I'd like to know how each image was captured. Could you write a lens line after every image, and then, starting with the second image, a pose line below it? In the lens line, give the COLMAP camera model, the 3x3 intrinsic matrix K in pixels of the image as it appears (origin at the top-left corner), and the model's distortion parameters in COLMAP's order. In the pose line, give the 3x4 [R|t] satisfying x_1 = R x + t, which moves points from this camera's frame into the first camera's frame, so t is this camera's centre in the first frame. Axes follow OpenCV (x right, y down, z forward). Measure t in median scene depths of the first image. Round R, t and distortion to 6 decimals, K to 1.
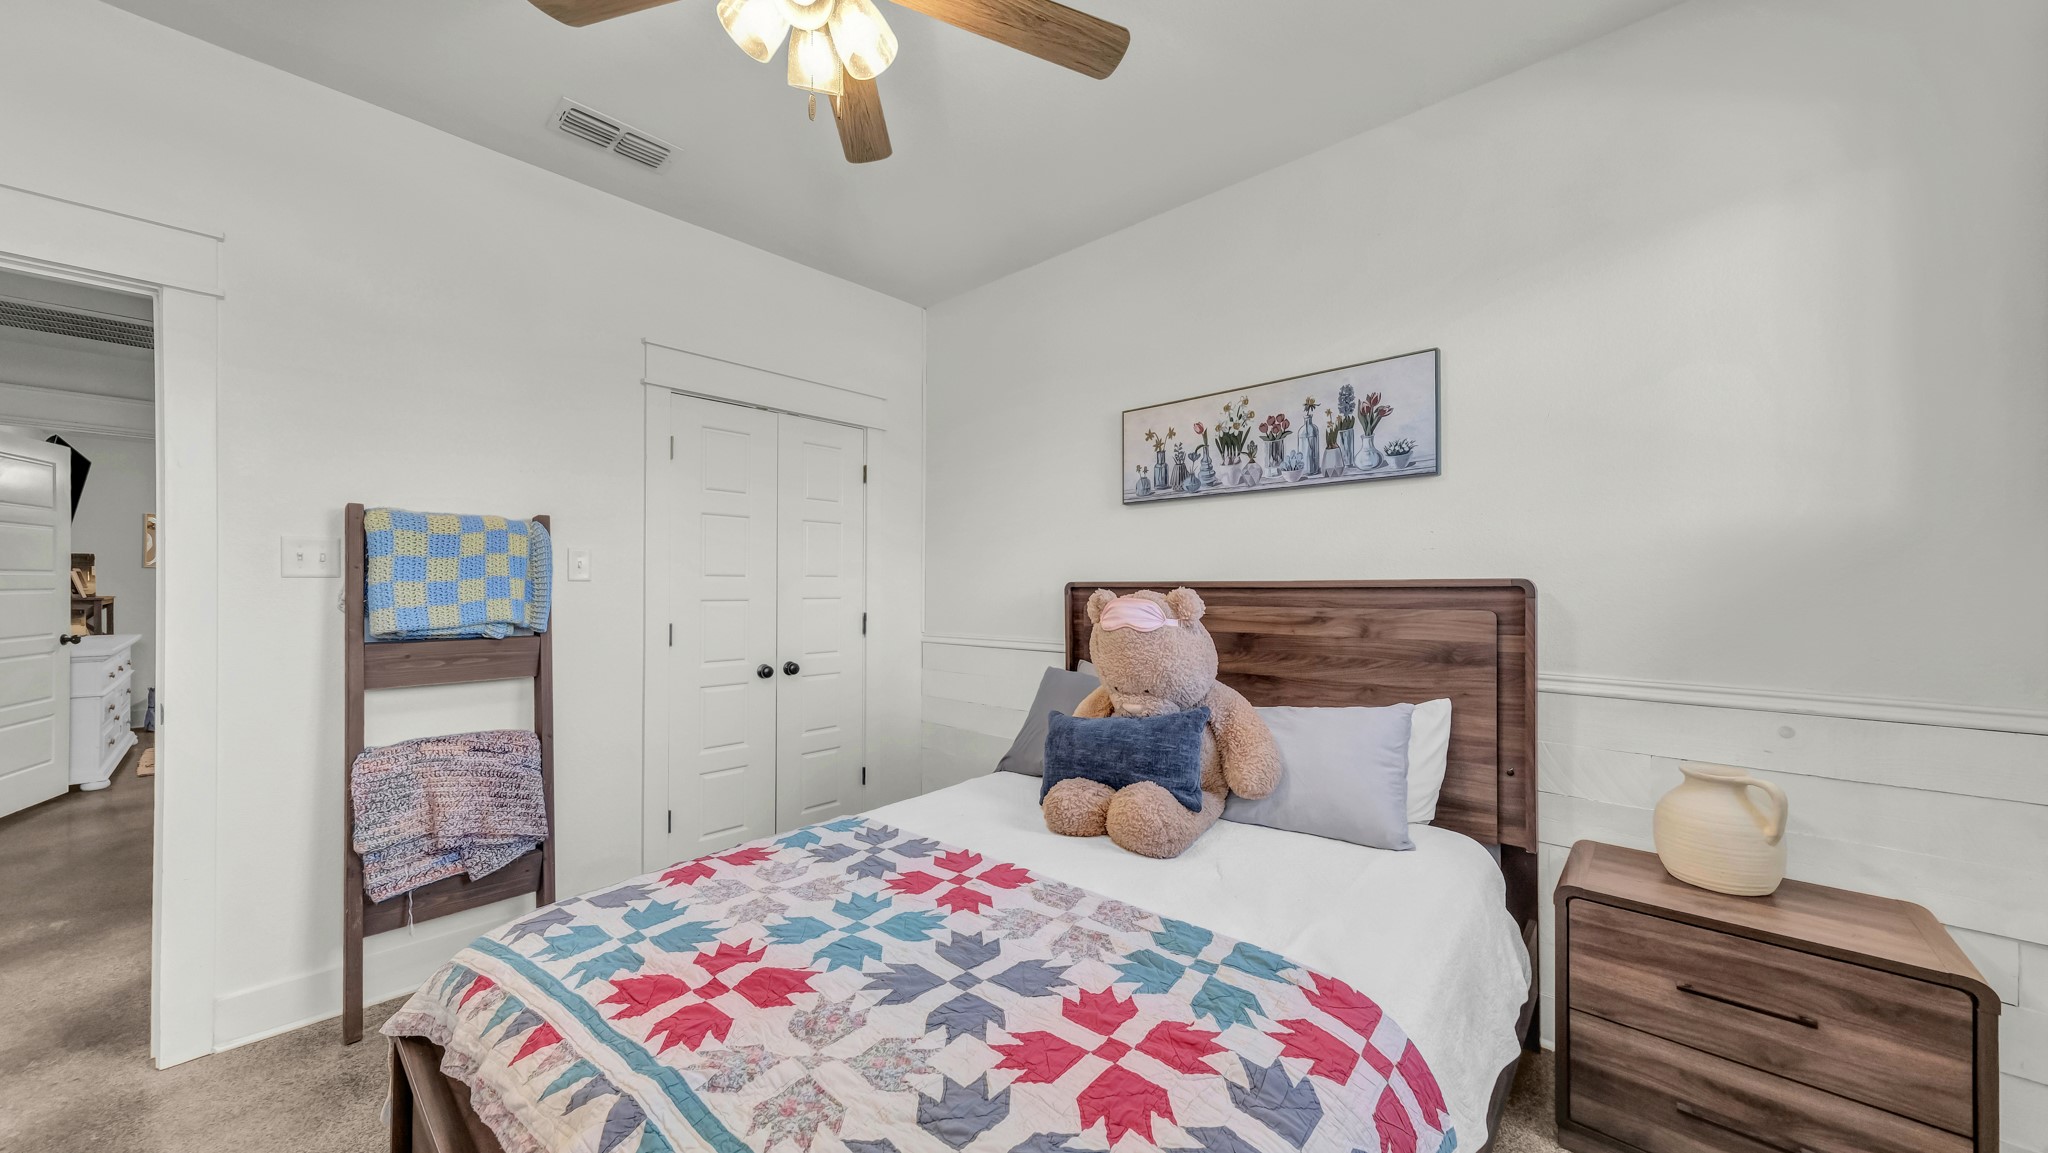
lens RADIAL K [[714.4, 0, 1030.4], [0, 714.4, 575.0], [0, 0, 1]] dist [0.016437, 0.000113]
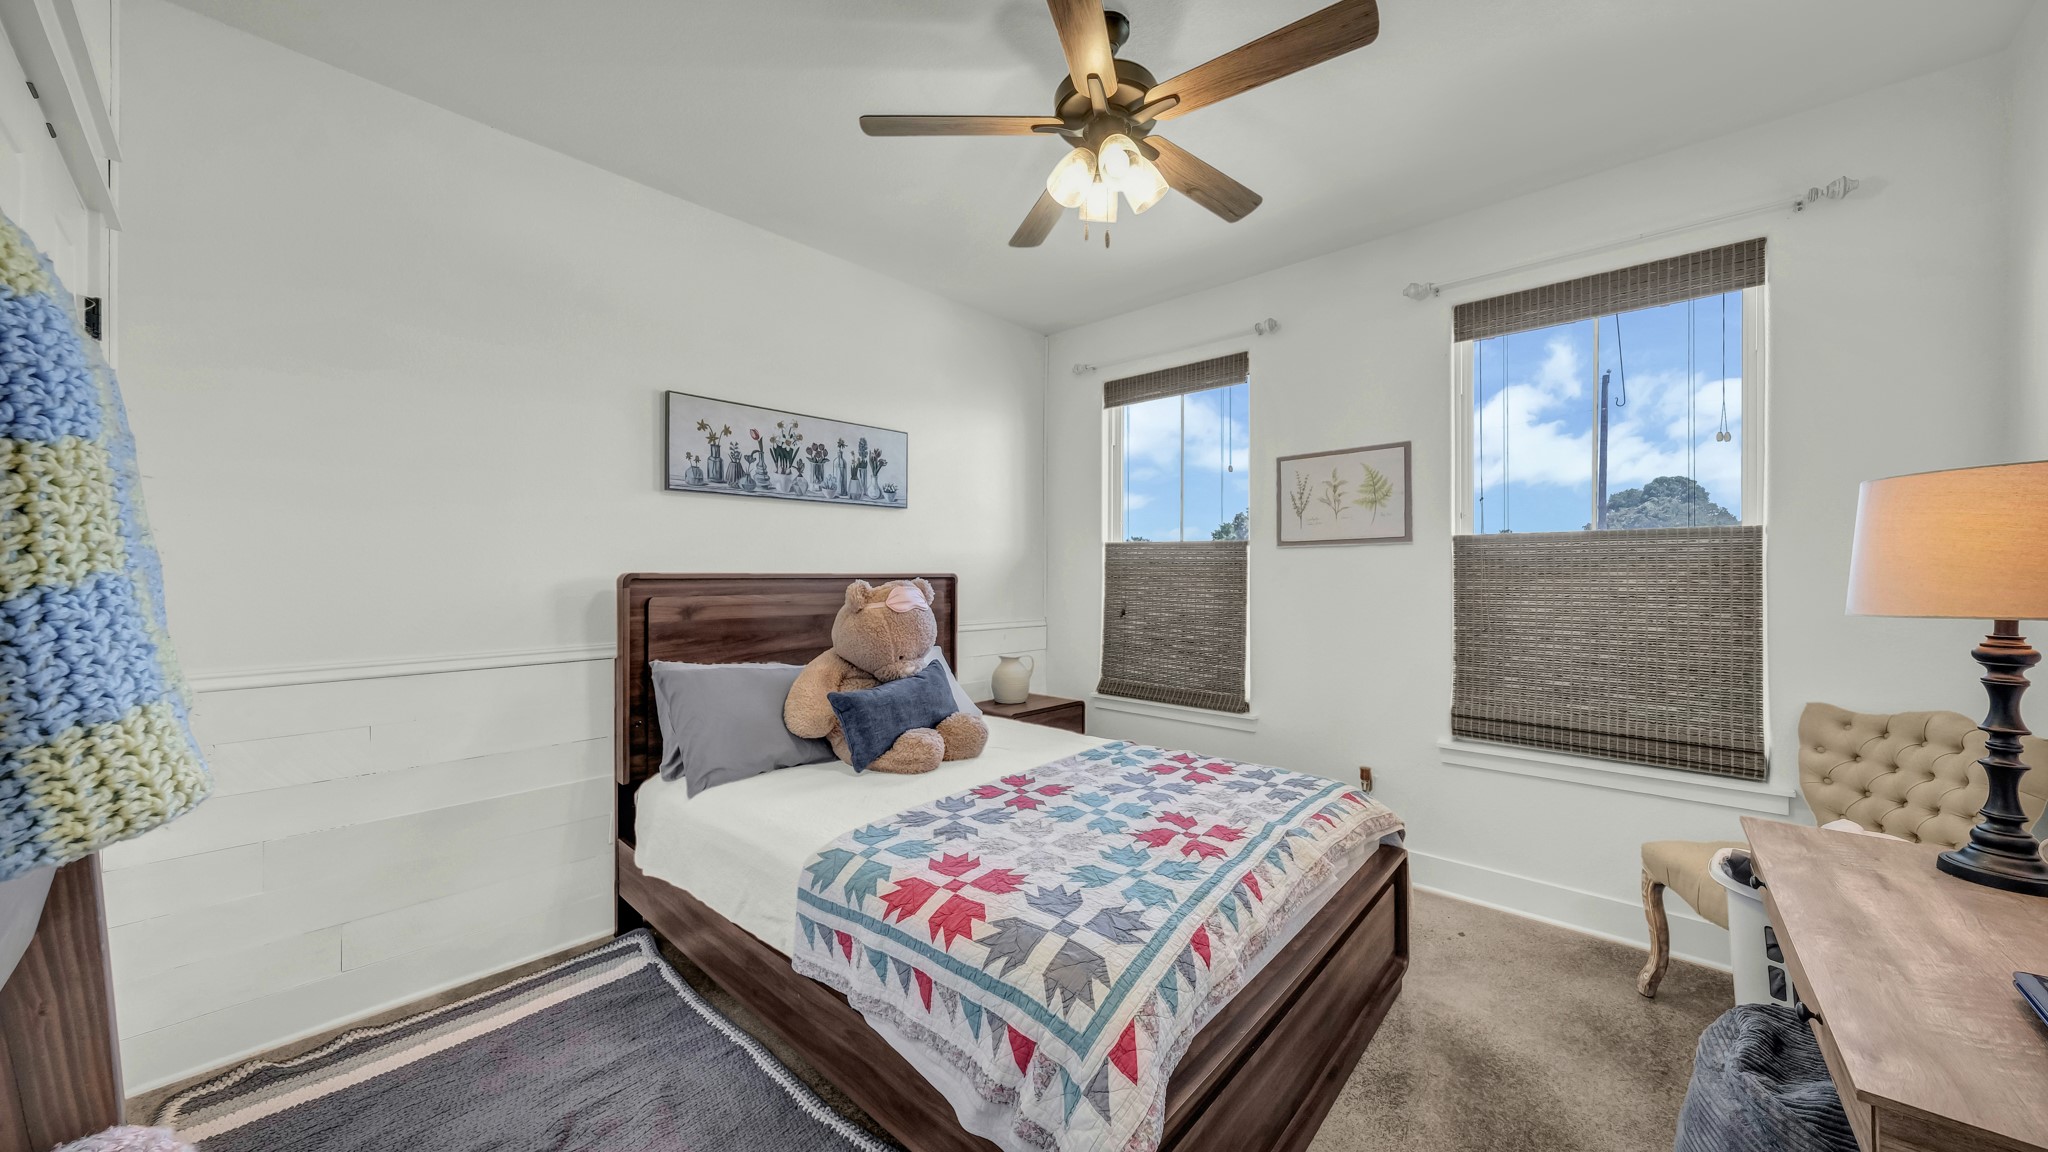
lens RADIAL K [[695.1, 0, 1016.6], [0, 695.1, 571.4], [0, 0, 1]] dist [-0.001840, -0.000004]
pose [[0.016633, 0.003647, 0.999855, -0.927379], [-0.011393, 0.999929, -0.003458, 0.006038], [-0.999797, -0.011334, 0.016673, 0.643759]]
